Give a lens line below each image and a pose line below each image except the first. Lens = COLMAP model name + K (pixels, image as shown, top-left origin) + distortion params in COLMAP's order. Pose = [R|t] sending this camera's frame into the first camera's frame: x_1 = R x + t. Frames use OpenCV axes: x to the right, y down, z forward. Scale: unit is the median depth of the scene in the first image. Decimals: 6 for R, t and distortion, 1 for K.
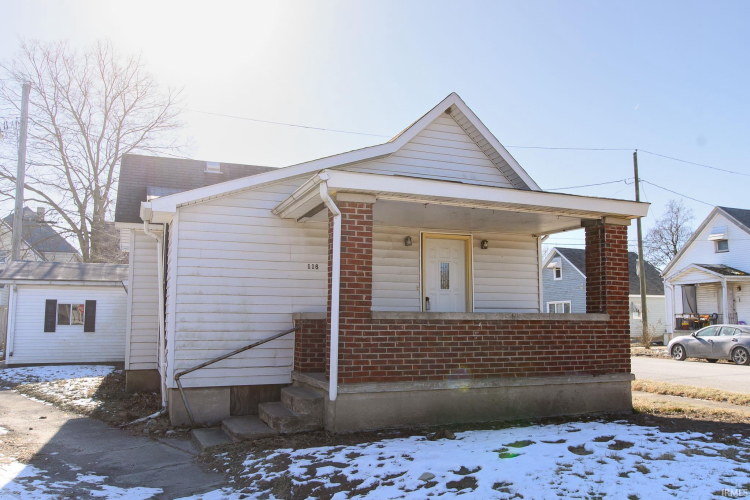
lens RADIAL K [[595.6, 0, 378.0], [0, 595.6, 257.5], [0, 0, 1]] dist [-0.002587, -0.000977]
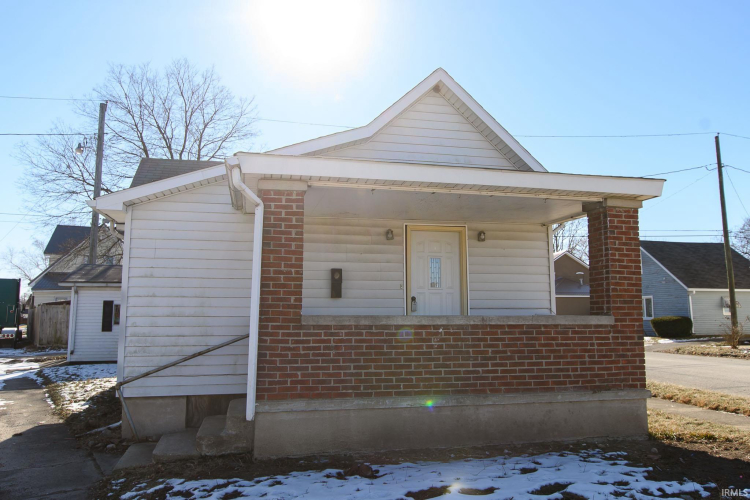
lens RADIAL K [[566.2, 0, 376.4], [0, 566.2, 242.0], [0, 0, 1]] dist [-0.002204, -0.000338]
pose [[0.986219, -0.025163, -0.163523, 0.192013], [0.021079, 0.999422, -0.026663, 0.006624], [0.164100, 0.022849, 0.986179, 0.172166]]
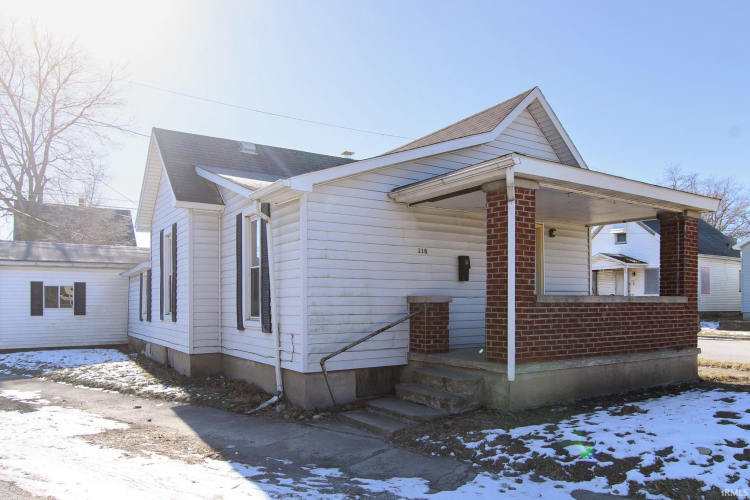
lens RADIAL K [[535.0, 0, 385.3], [0, 535.0, 292.3], [0, 0, 1]] dist [0.000291, -0.001044]
pose [[0.979384, -0.000647, 0.202008, -0.376717], [-0.017495, 0.995966, 0.088011, 0.006393], [-0.201250, -0.089731, 0.975421, 0.117025]]
